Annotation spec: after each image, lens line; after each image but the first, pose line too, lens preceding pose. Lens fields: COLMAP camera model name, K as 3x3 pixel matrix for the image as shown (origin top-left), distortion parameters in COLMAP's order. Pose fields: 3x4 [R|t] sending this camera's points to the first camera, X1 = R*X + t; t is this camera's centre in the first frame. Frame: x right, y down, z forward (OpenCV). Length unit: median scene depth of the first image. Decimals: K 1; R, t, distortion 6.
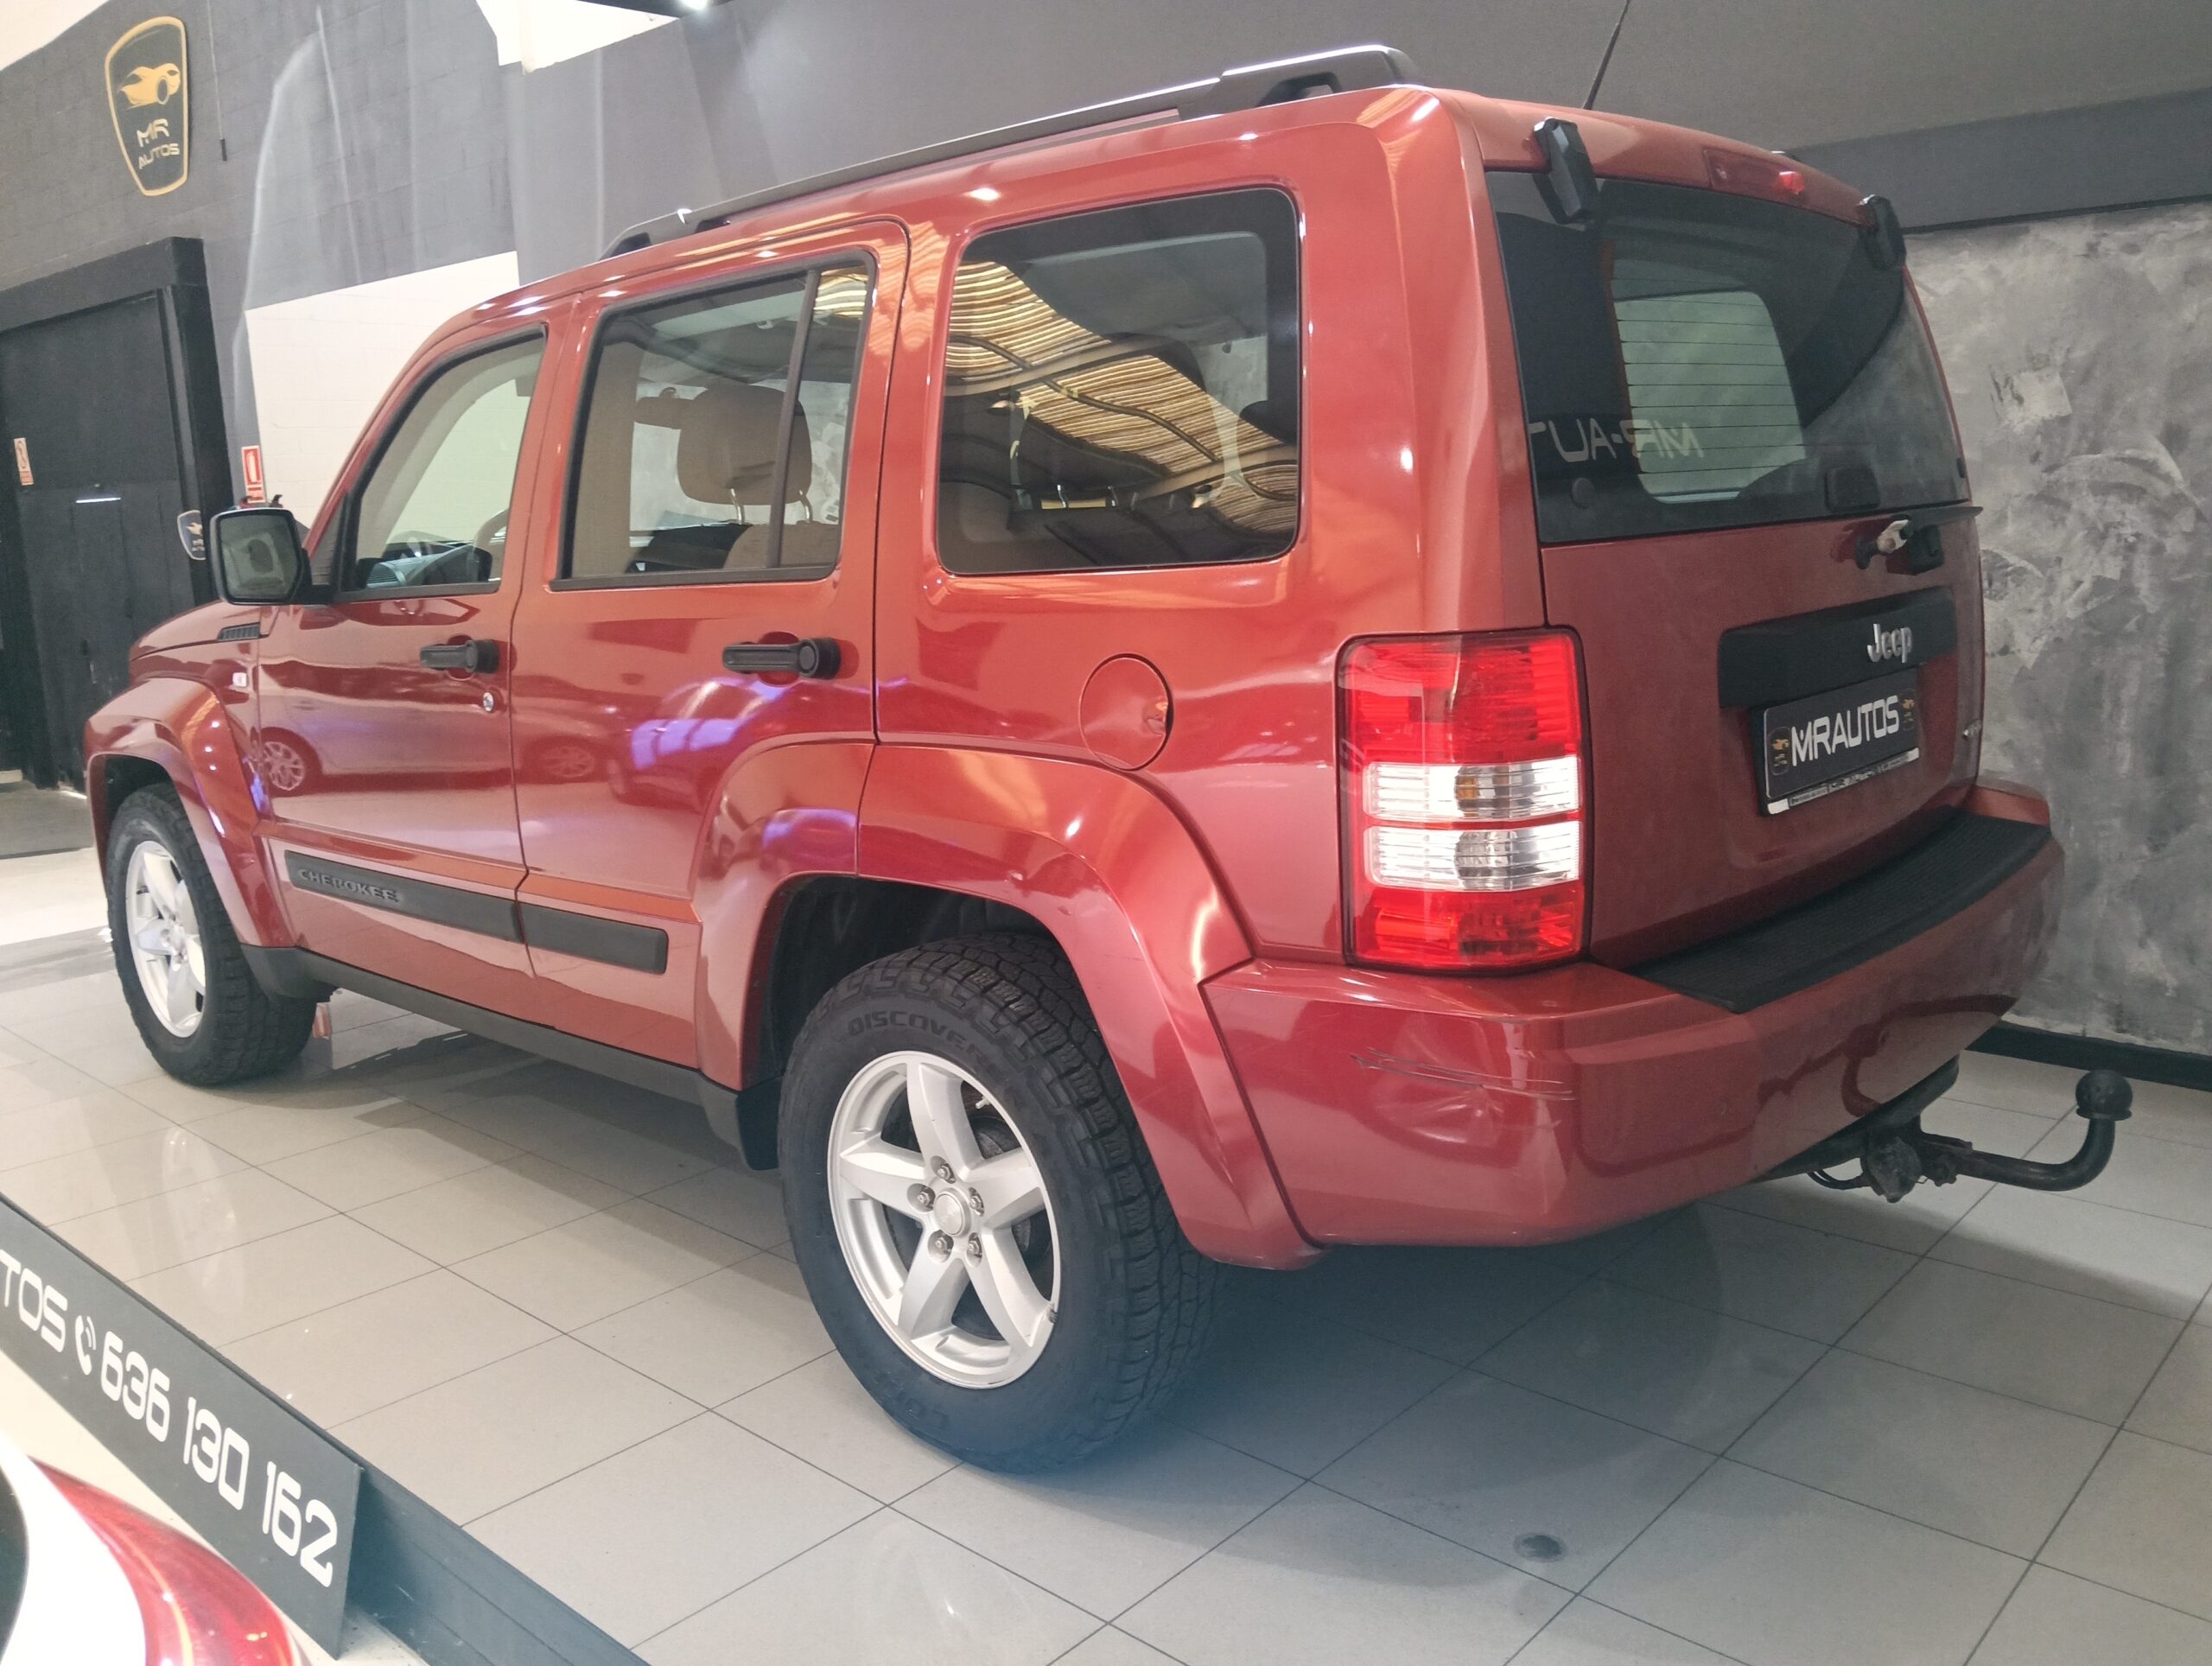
lens RADIAL K [[1766.2, 0, 1123.1], [0, 1766.2, 840.2], [0, 0, 1]] dist [0.071431, -0.149051]
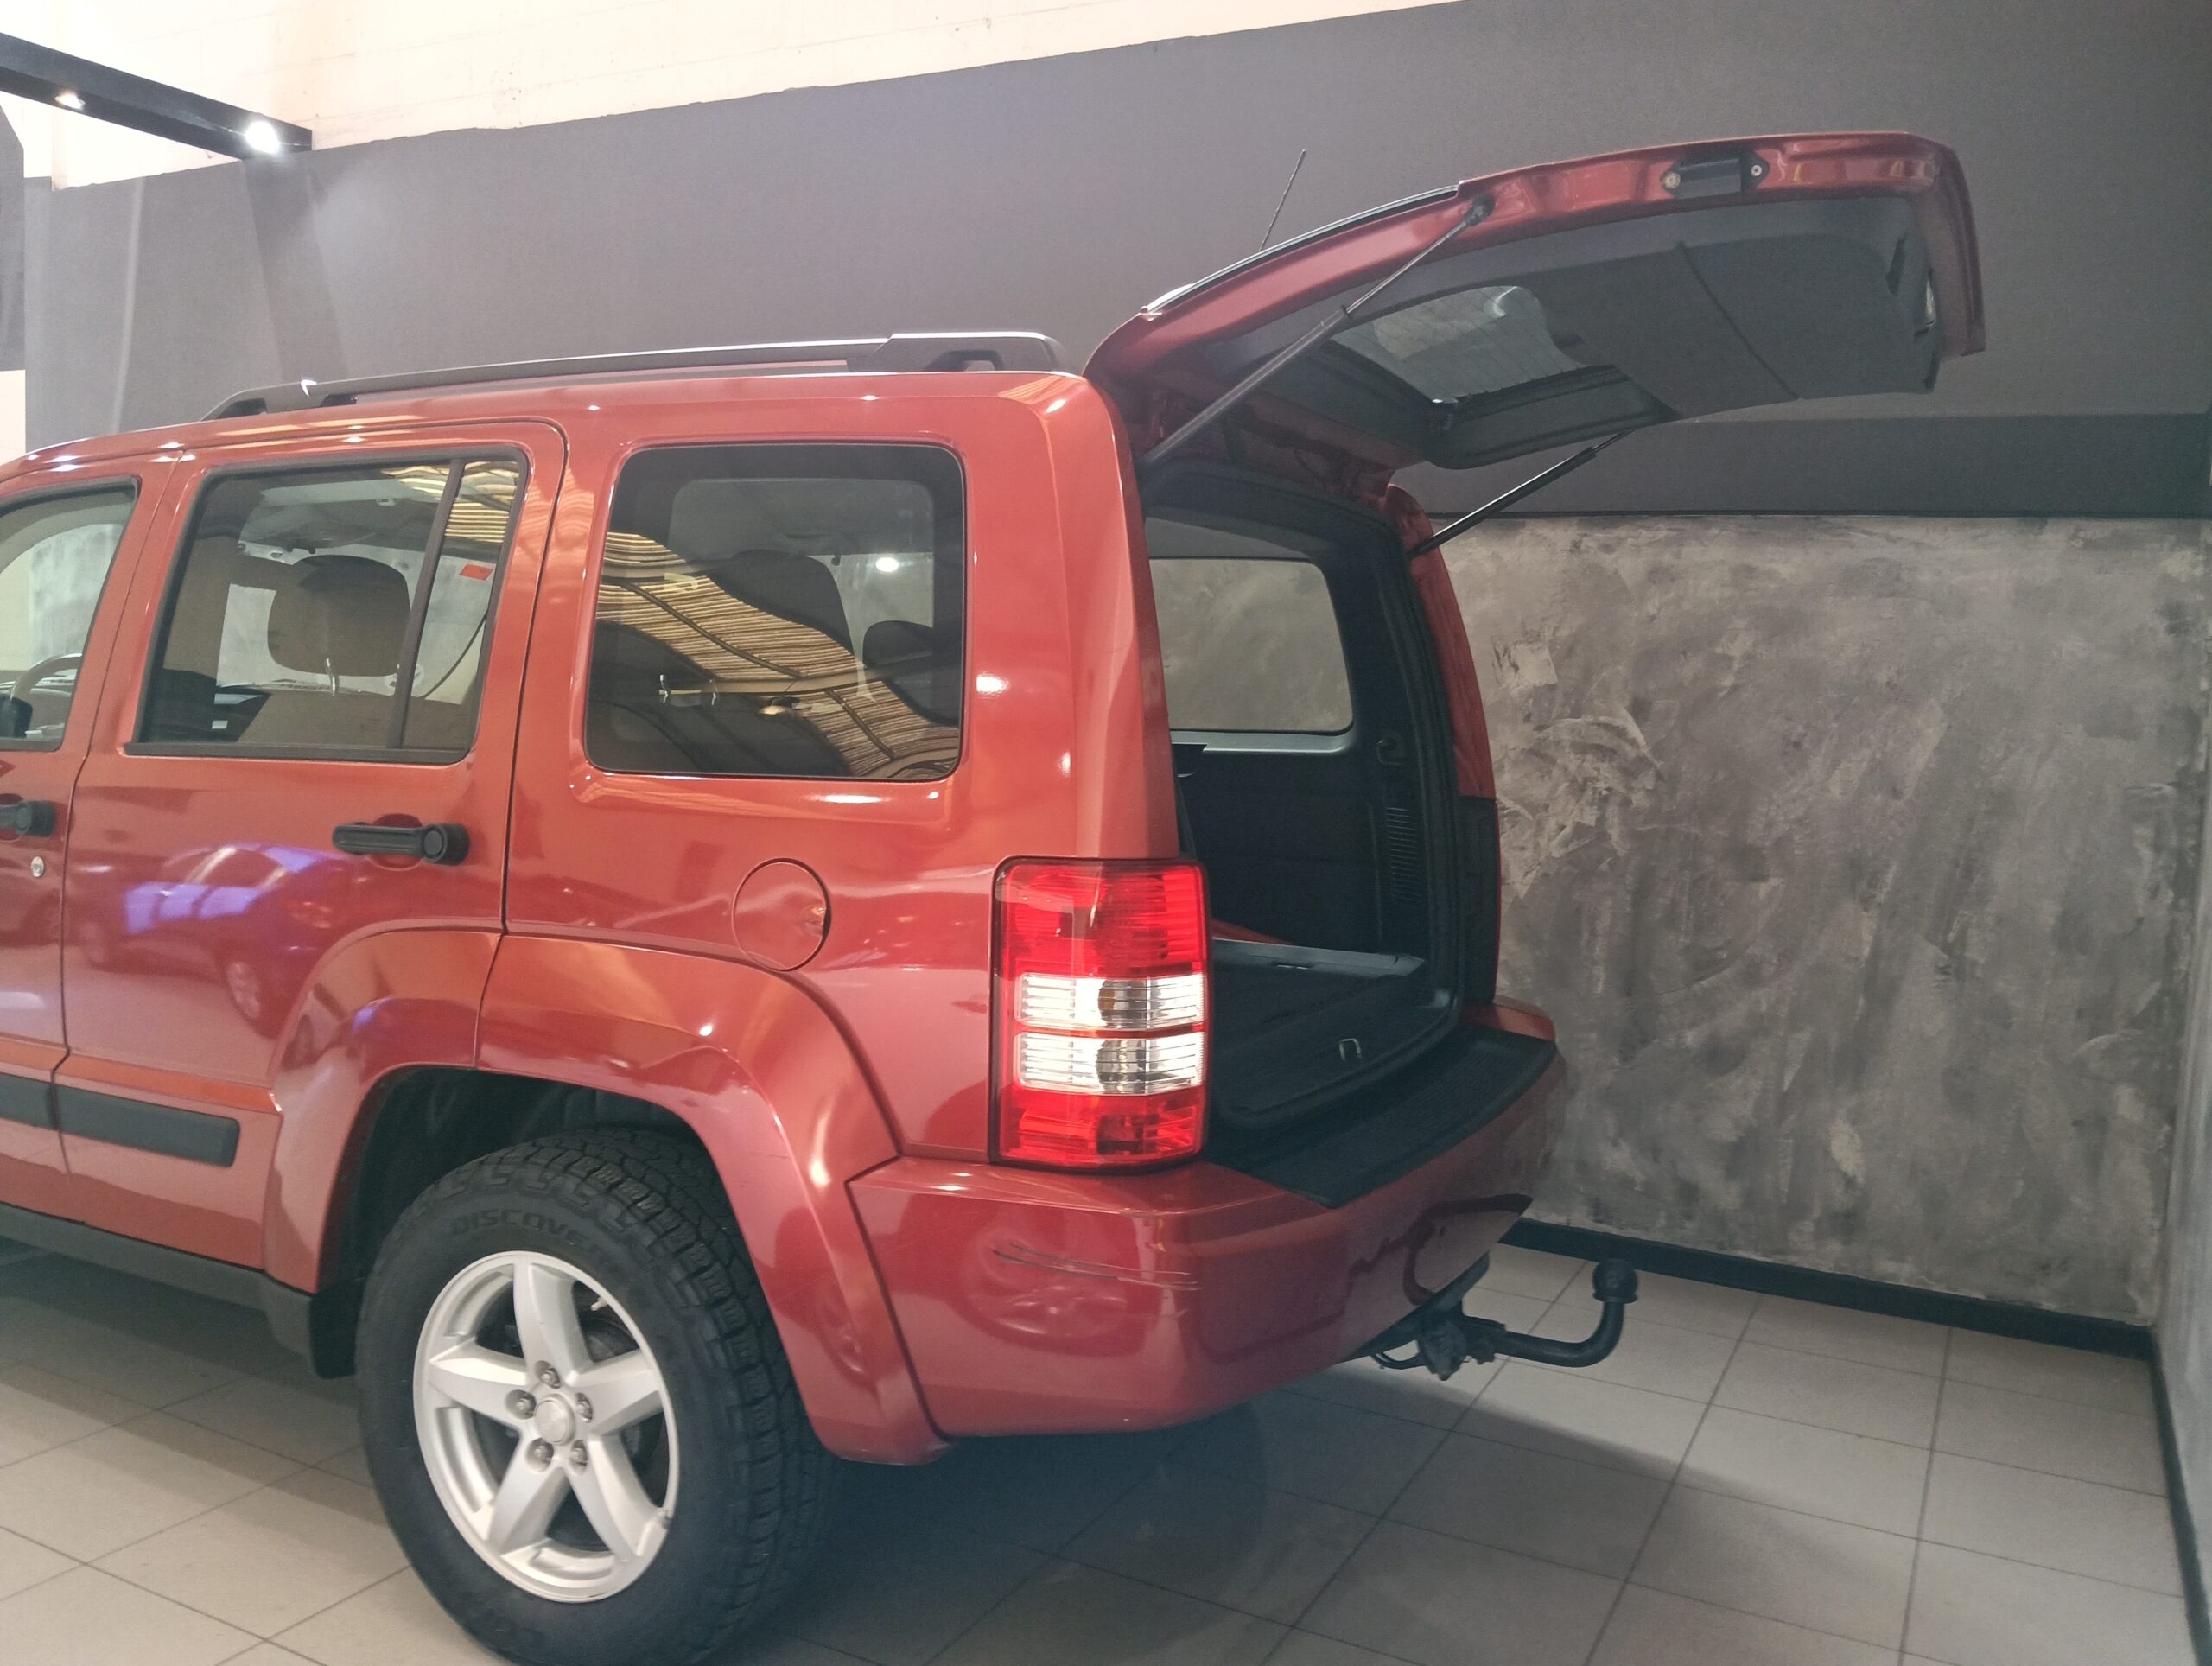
lens RADIAL K [[1765.9, 0, 1106.0], [0, 1765.9, 833.0], [0, 0, 1]] dist [0.122788, -0.291349]
pose [[0.964521, 0.052718, 0.258689, -0.071260], [-0.024745, 0.993599, -0.110221, -0.008277], [-0.262844, 0.099909, 0.959652, -0.047336]]
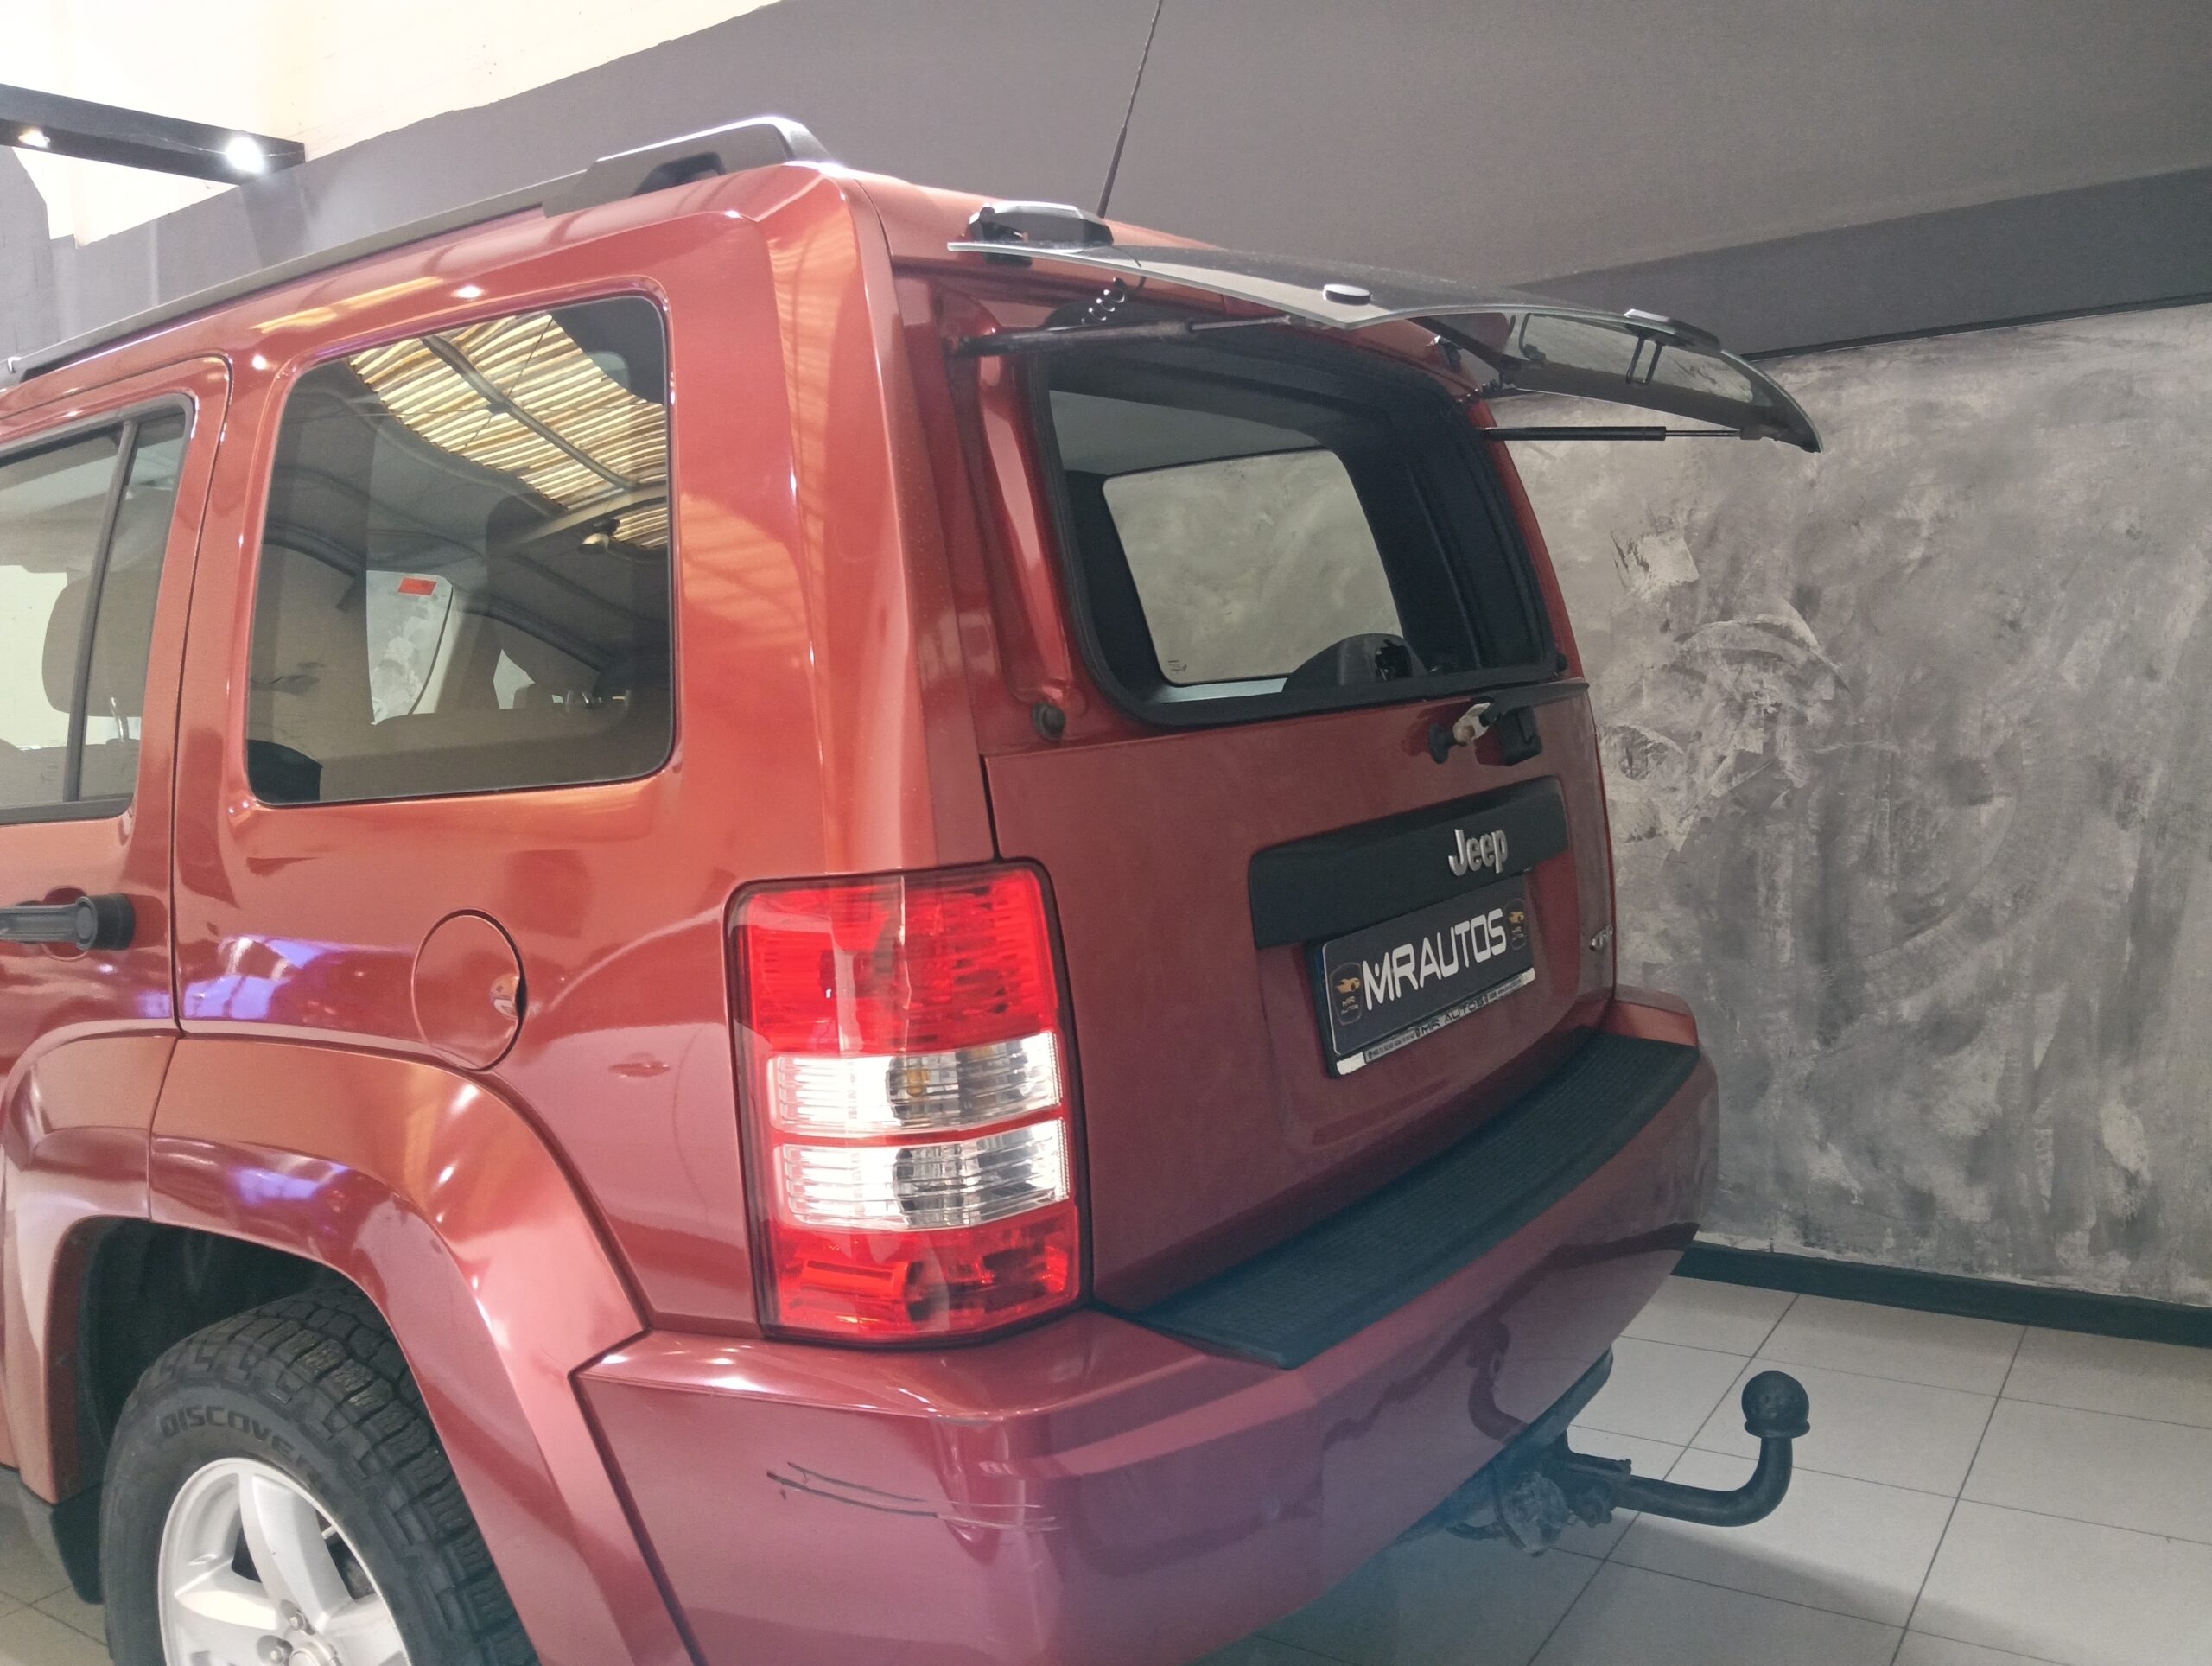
lens RADIAL K [[1777.7, 0, 1114.2], [0, 1777.7, 844.1], [0, 0, 1]] dist [0.050405, -0.103703]
pose [[0.989179, -0.038690, 0.141517, 0.131943], [0.052732, 0.993900, -0.096862, -0.038690], [-0.136906, 0.103277, 0.985186, 0.191381]]
